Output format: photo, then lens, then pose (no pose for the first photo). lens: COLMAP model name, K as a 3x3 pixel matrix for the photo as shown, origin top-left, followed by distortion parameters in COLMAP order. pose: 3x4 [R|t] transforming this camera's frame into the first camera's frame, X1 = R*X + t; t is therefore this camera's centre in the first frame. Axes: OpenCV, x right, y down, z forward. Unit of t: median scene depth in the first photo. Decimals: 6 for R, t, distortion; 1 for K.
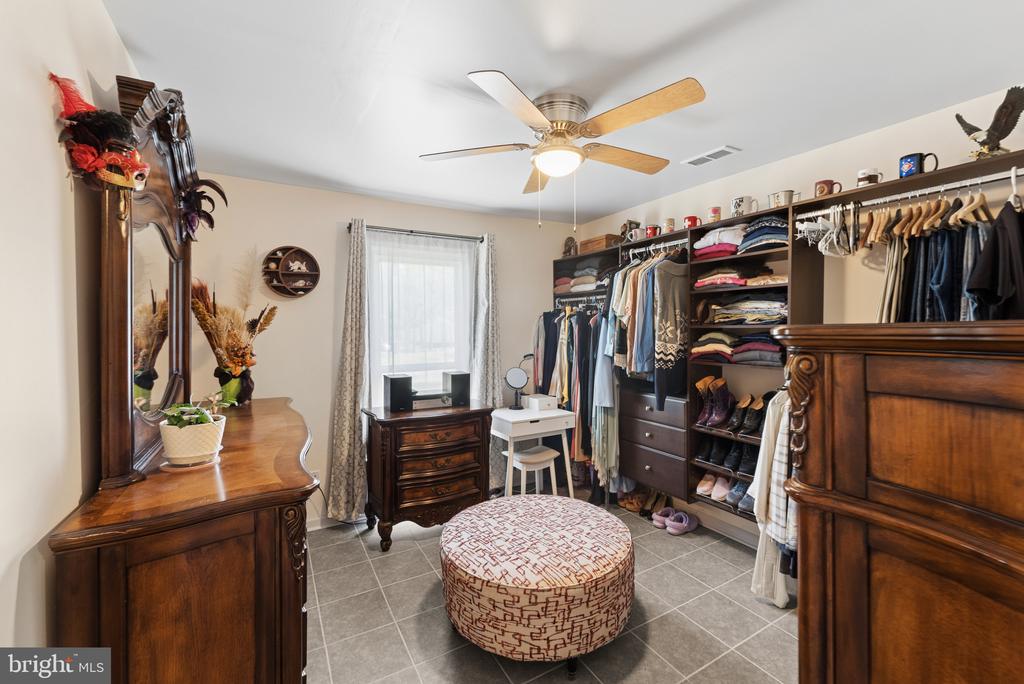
lens RADIAL K [[421.8, 0, 523.4], [0, 421.8, 331.7], [0, 0, 1]] dist [0.000693, -0.000288]
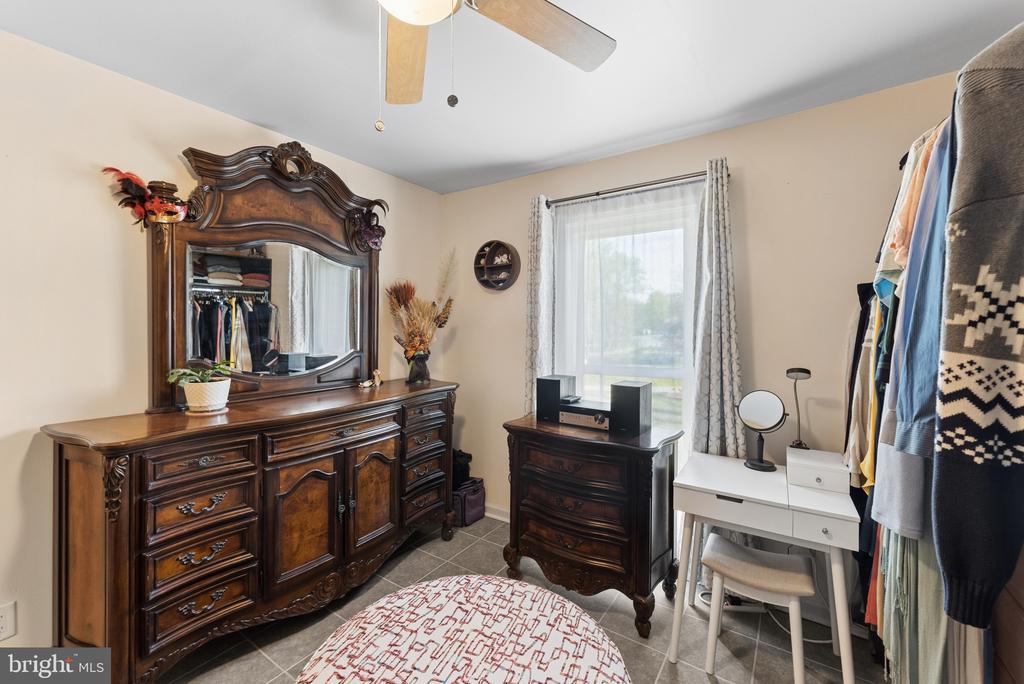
lens RADIAL K [[421.8, 0, 523.4], [0, 421.8, 331.7], [0, 0, 1]] dist [0.000693, -0.000288]
pose [[0.433013, 0.014424, -0.901272, 0.414457], [-0.013599, 0.999863, 0.009468, 0.010681], [0.901285, 0.008156, 0.433149, 0.611222]]
